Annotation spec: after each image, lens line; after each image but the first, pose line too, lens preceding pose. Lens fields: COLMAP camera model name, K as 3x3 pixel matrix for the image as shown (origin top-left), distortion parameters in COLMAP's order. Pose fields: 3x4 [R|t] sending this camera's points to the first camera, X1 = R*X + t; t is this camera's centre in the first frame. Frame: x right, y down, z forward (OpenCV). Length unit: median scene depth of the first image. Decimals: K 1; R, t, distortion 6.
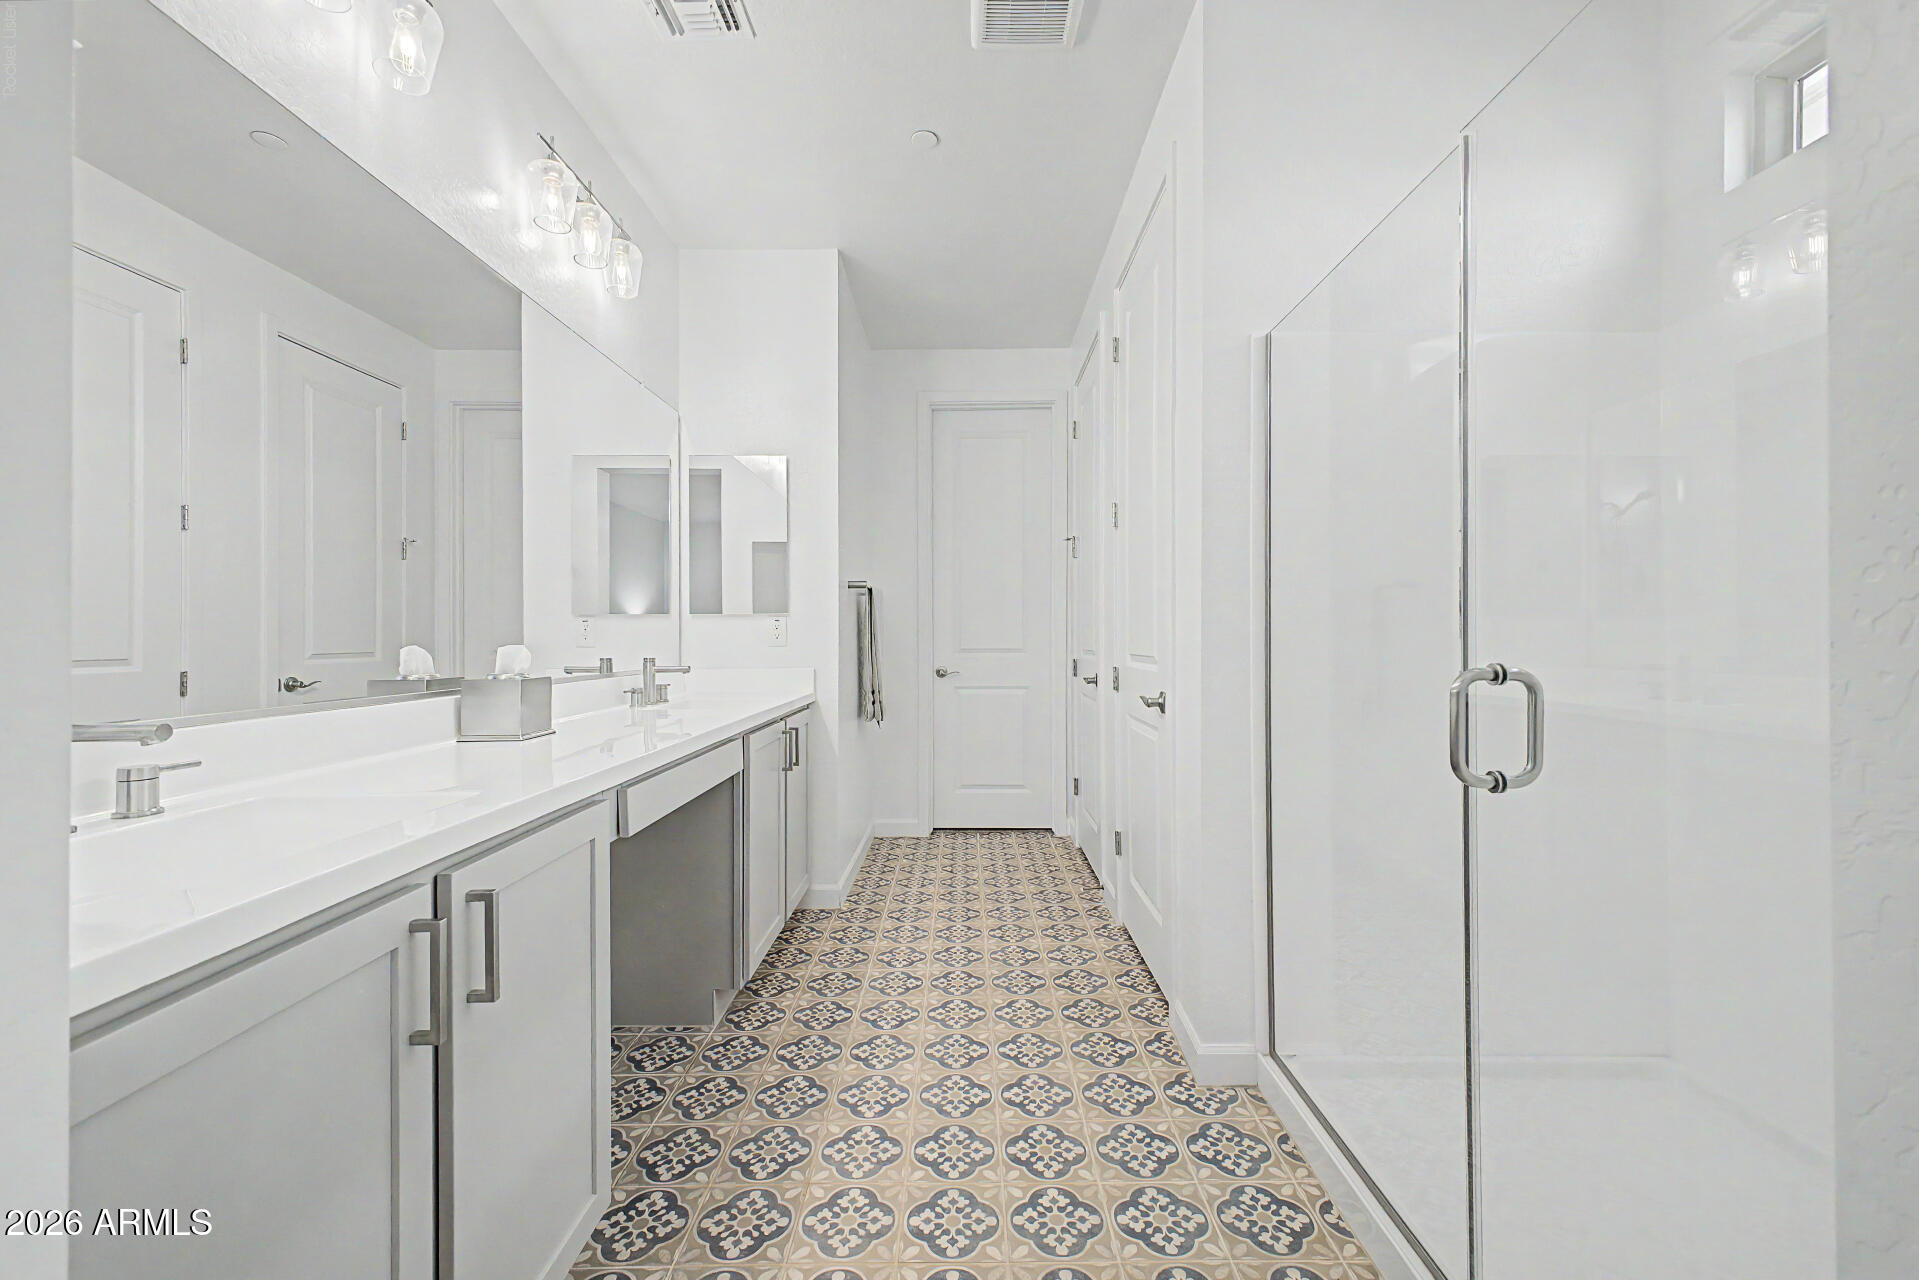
lens RADIAL K [[768.6, 0, 968.9], [0, 768.6, 632.8], [0, 0, 1]] dist [0.007208, 0.000060]
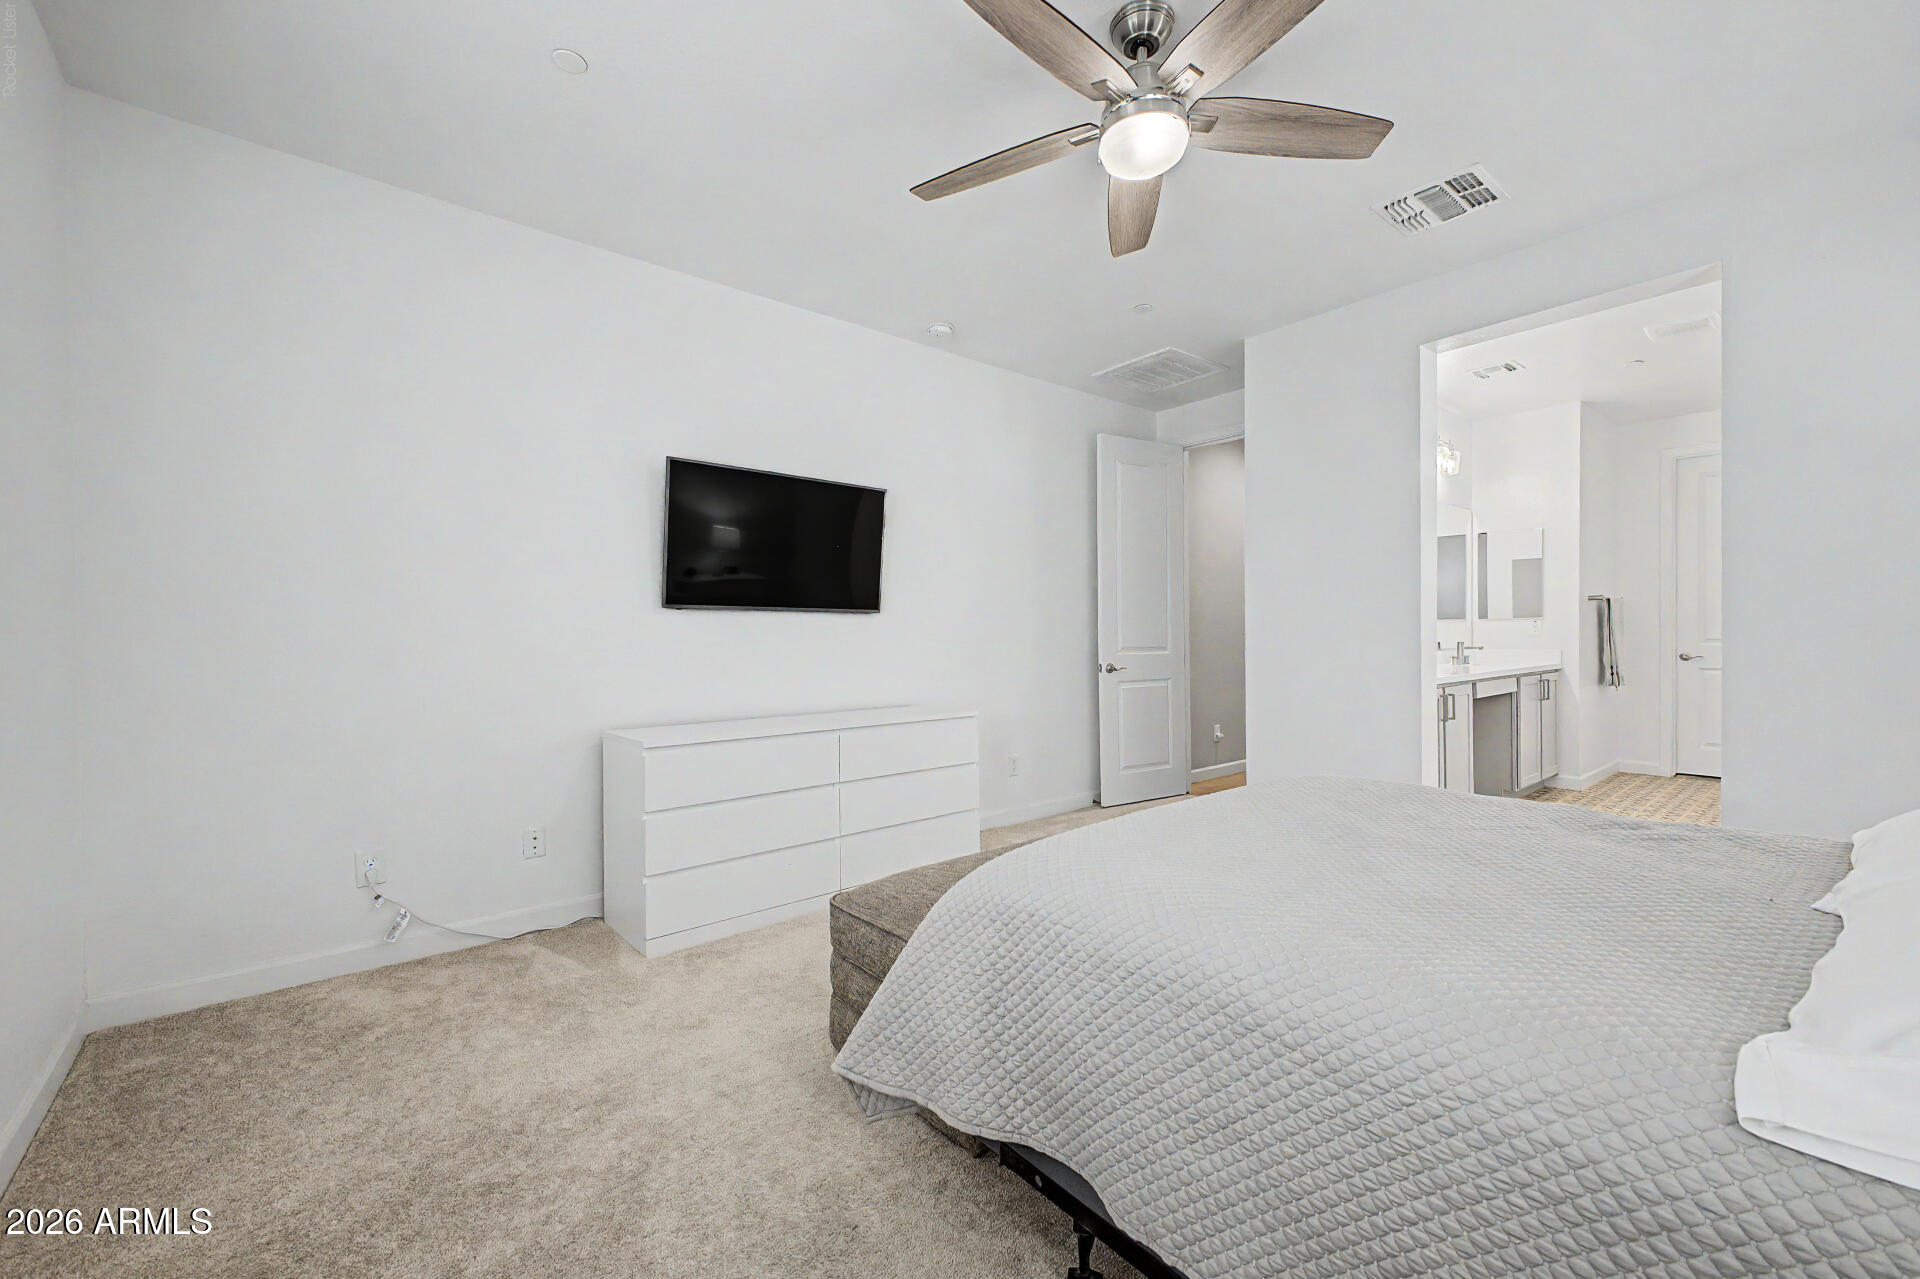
lens RADIAL K [[769.0, 0, 969.4], [0, 769.0, 632.3], [0, 0, 1]] dist [0.007208, 0.000060]
pose [[0.643945, -0.003474, -0.765064, 0.227291], [0.005217, 0.999986, -0.000149, 0.000607], [0.765054, -0.003896, 0.643954, -0.956200]]
